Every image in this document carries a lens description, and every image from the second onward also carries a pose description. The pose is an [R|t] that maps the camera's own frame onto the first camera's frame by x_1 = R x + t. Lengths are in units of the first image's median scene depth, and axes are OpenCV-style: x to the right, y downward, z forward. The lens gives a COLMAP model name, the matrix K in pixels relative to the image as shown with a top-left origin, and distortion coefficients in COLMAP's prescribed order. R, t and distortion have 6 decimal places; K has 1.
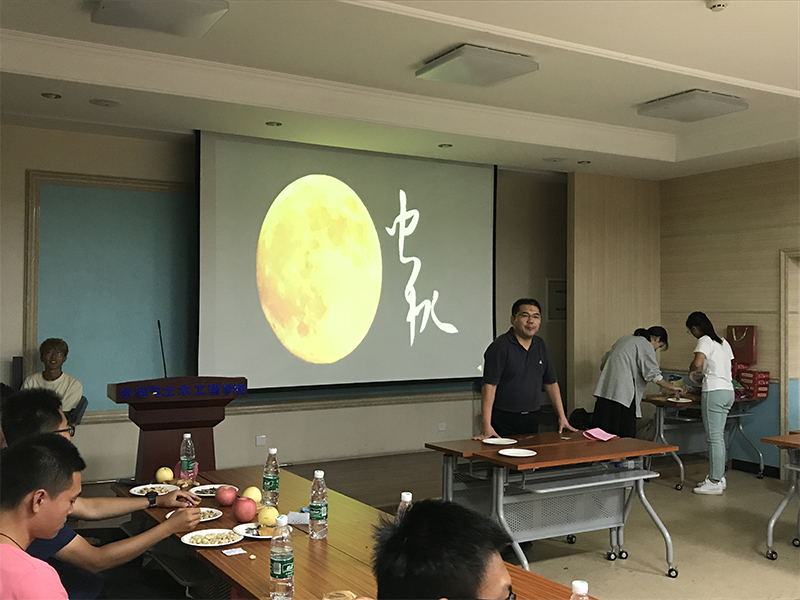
lens RADIAL K [[812.3, 0, 400.0], [0, 812.3, 300.0], [0, 0, 1]] dist [0.093670, -0.030655]
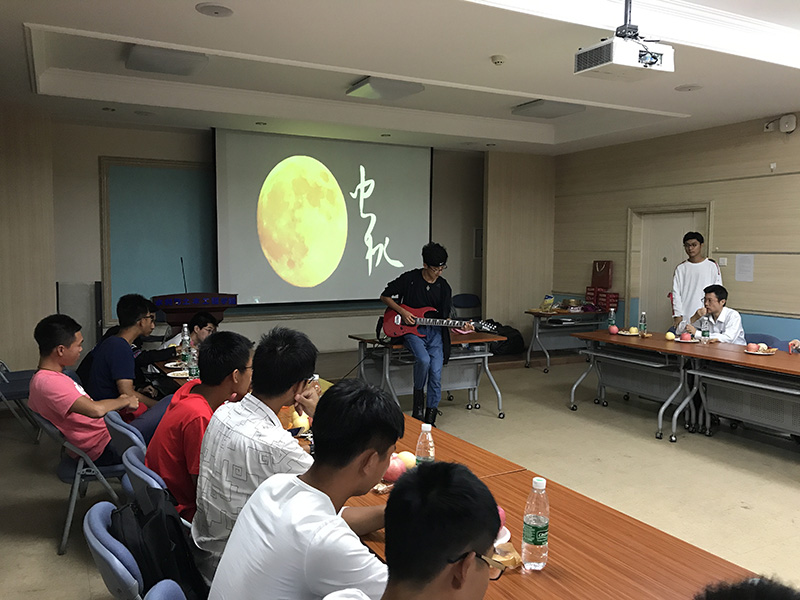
lens RADIAL K [[665.5, 0, 400.0], [0, 665.5, 300.0], [0, 0, 1]] dist [0.070210, -0.003079]
pose [[0.998979, 0.001954, -0.045134, 0.123845], [0.001978, 0.996215, 0.086906, -0.003028], [0.045133, -0.086907, 0.995194, -0.178324]]
